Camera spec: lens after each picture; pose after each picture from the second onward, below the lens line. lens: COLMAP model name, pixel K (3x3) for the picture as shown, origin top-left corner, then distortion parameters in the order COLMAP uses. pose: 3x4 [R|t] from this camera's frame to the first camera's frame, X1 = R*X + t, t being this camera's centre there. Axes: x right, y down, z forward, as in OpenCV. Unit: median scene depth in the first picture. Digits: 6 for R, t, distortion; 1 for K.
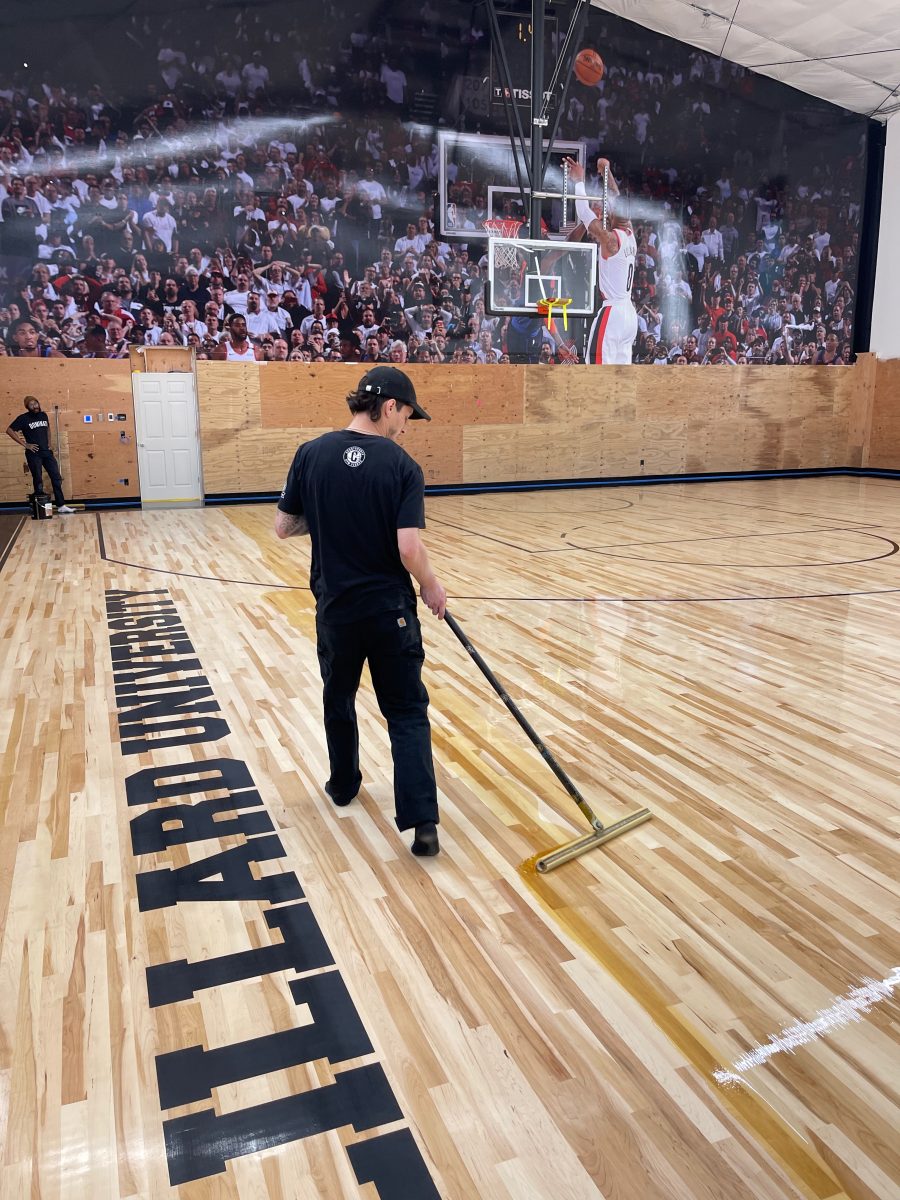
lens RADIAL K [[908.9, 0, 434.8], [0, 908.9, 588.9], [0, 0, 1]] dist [0.050359, -0.069515]
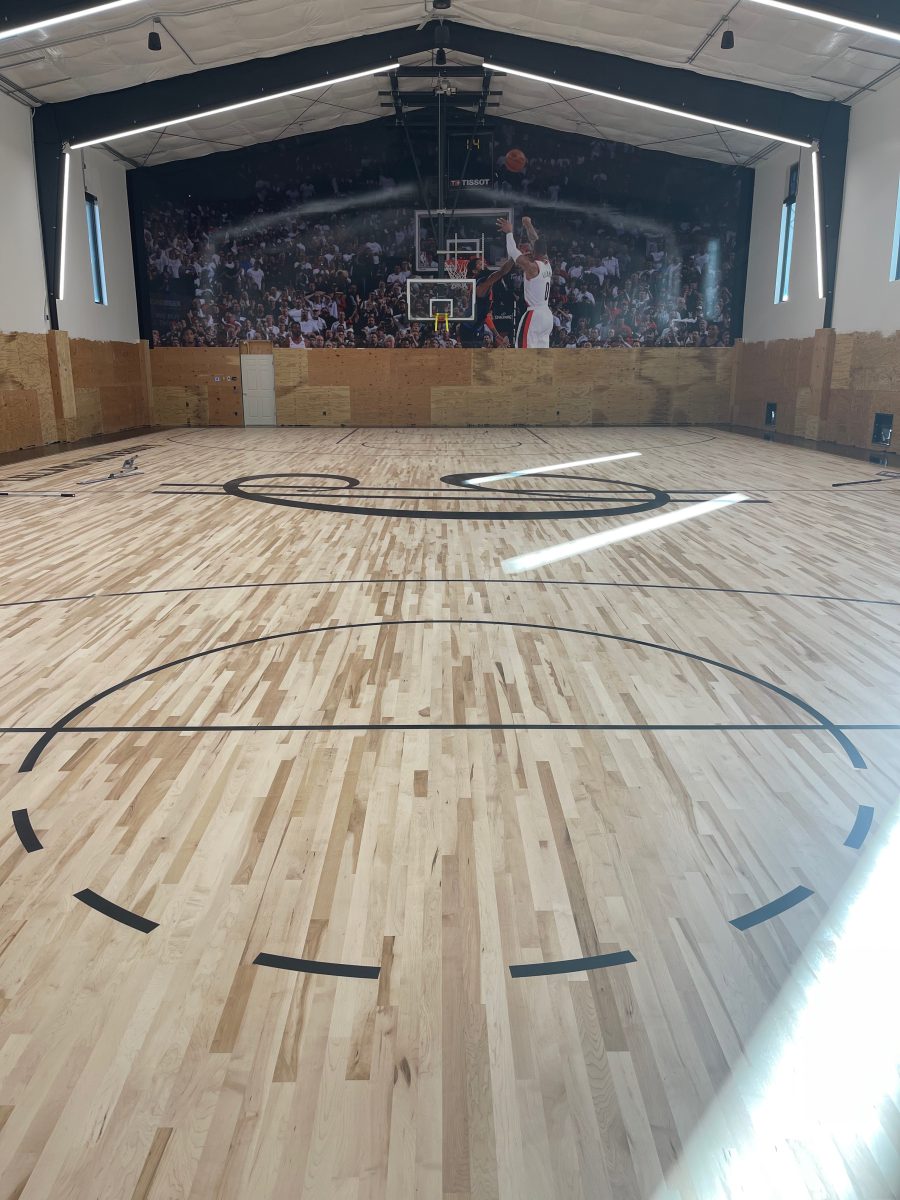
lens RADIAL K [[908.9, 0, 443.9], [0, 908.9, 596.5], [0, 0, 1]] dist [0.050359, -0.069515]
pose [[0.934918, 0.092314, -0.342645, 0.691169], [-0.077382, 0.995369, 0.057028, 0.109051], [0.346323, -0.026802, 0.937732, -0.577725]]
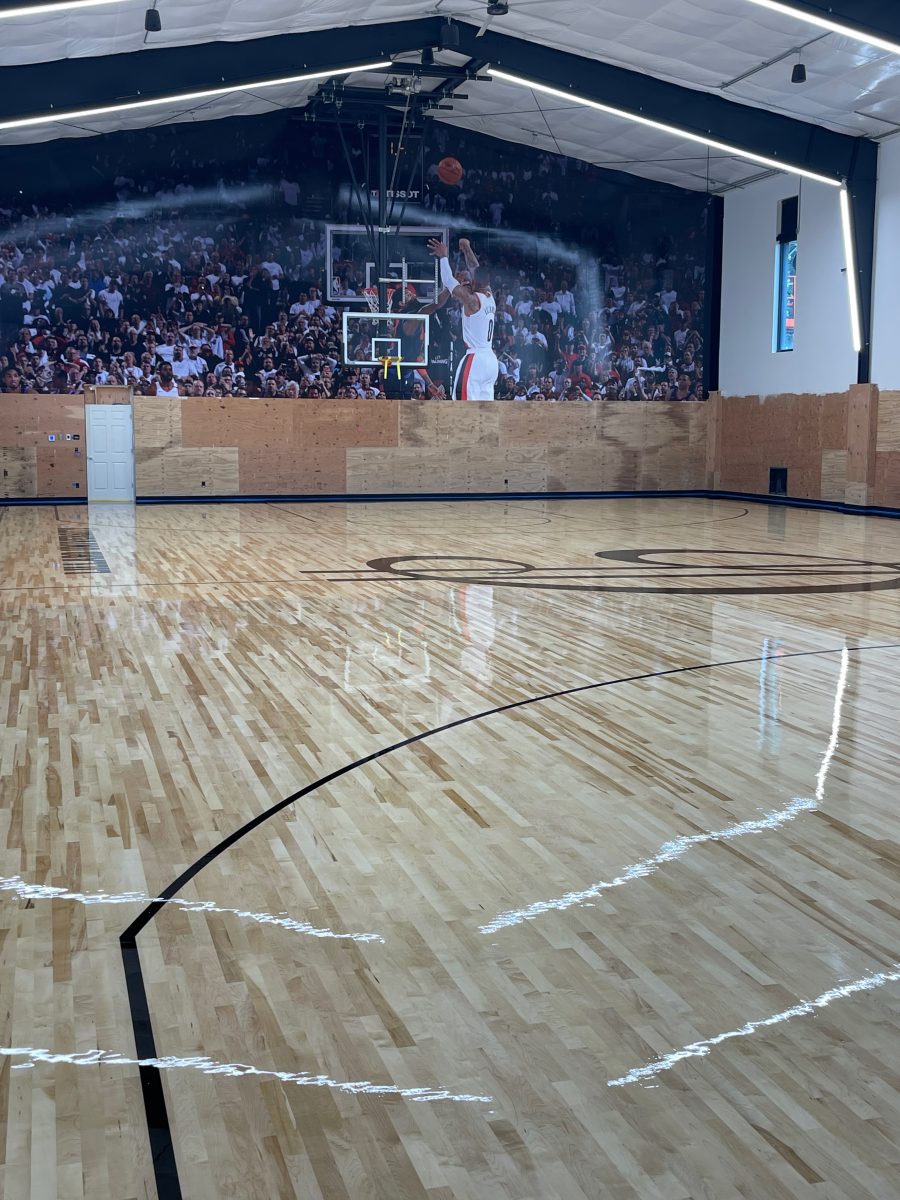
lens RADIAL K [[1367.4, 0, 435.1], [0, 1367.4, 586.5], [0, 0, 1]] dist [0.048852, 0.000000]
pose [[0.996662, 0.021681, -0.078712, 0.320623], [-0.028138, 0.996245, -0.081876, 0.167485], [0.076641, 0.083817, 0.993529, -0.875161]]
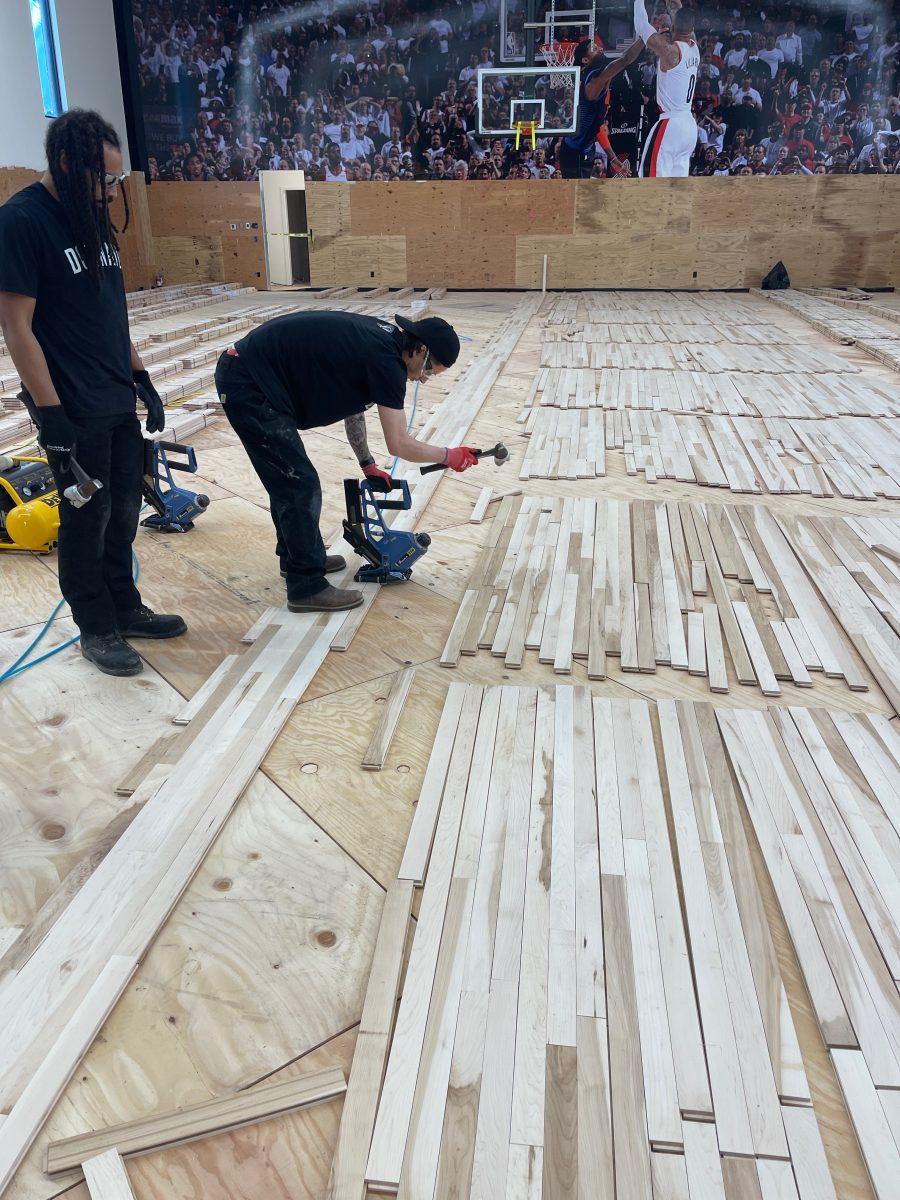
lens RADIAL K [[908.9, 0, 441.1], [0, 908.9, 600.1], [0, 0, 1]] dist [0.050359, -0.069515]
pose [[0.873947, 0.187120, -0.448557, 0.602794], [-0.098874, 0.972066, 0.212867, 0.041015], [0.475859, -0.141684, 0.868035, -0.156961]]
